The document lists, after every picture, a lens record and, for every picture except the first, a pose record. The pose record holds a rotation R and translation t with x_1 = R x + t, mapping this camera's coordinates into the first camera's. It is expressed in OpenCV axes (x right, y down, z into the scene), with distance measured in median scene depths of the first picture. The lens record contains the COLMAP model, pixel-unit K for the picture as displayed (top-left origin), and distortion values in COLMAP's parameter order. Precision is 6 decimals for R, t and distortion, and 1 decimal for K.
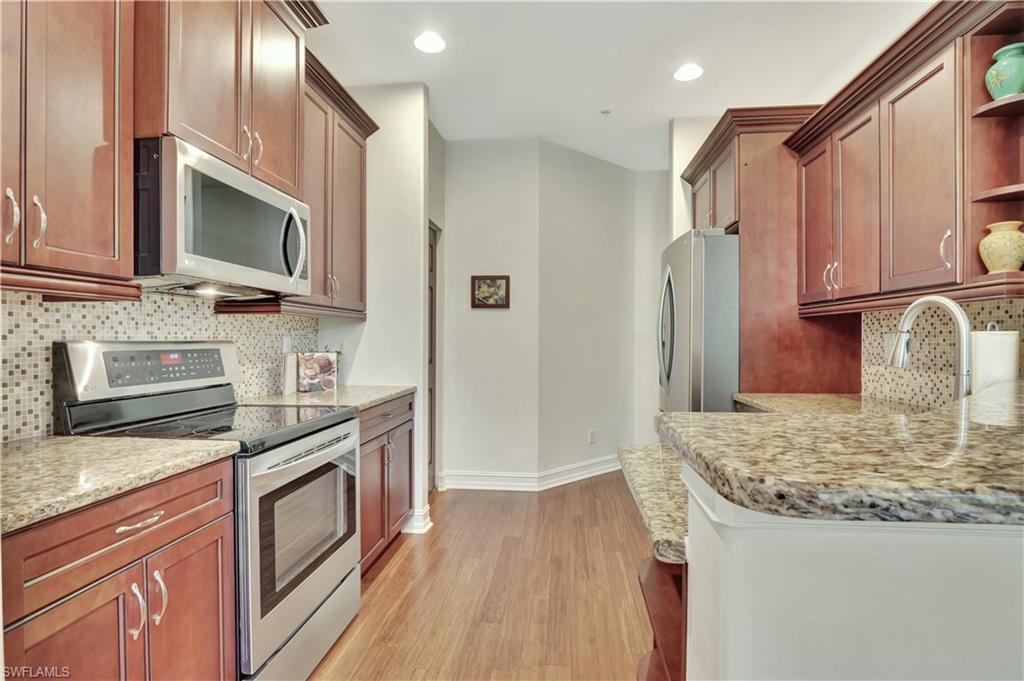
lens RADIAL K [[500.3, 0, 516.2], [0, 500.3, 336.3], [0, 0, 1]] dist [-0.004645, -0.001263]
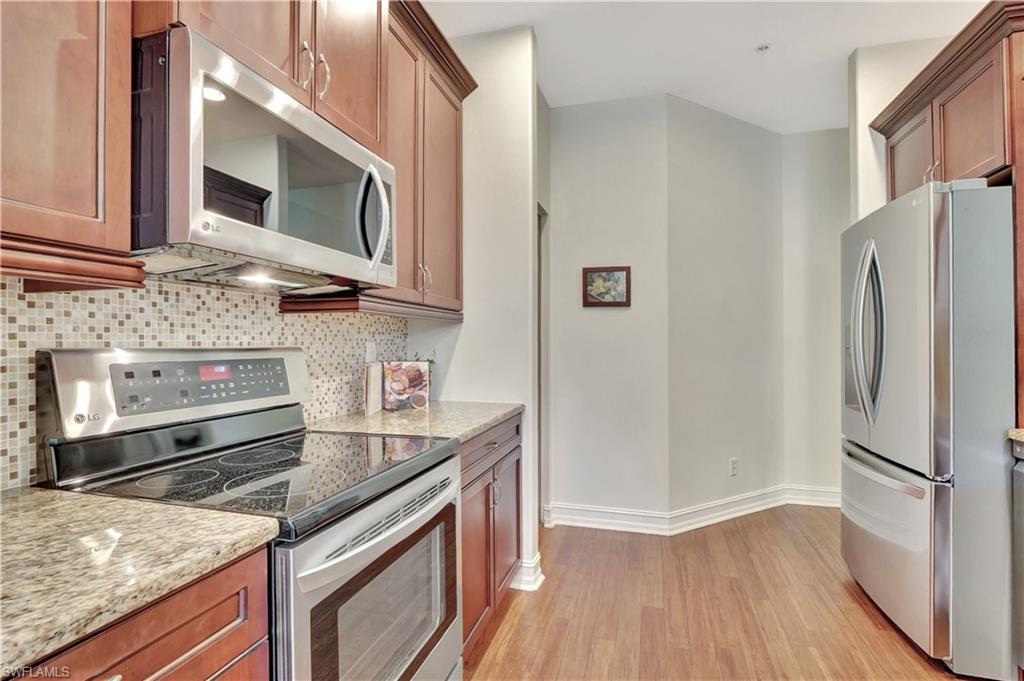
lens RADIAL K [[500.3, 0, 516.2], [0, 500.3, 336.3], [0, 0, 1]] dist [-0.004645, -0.001263]
pose [[0.986292, -0.004914, -0.164934, -0.120219], [0.003276, 0.999943, -0.010206, 0.000434], [0.164975, 0.009526, 0.986252, 0.314902]]
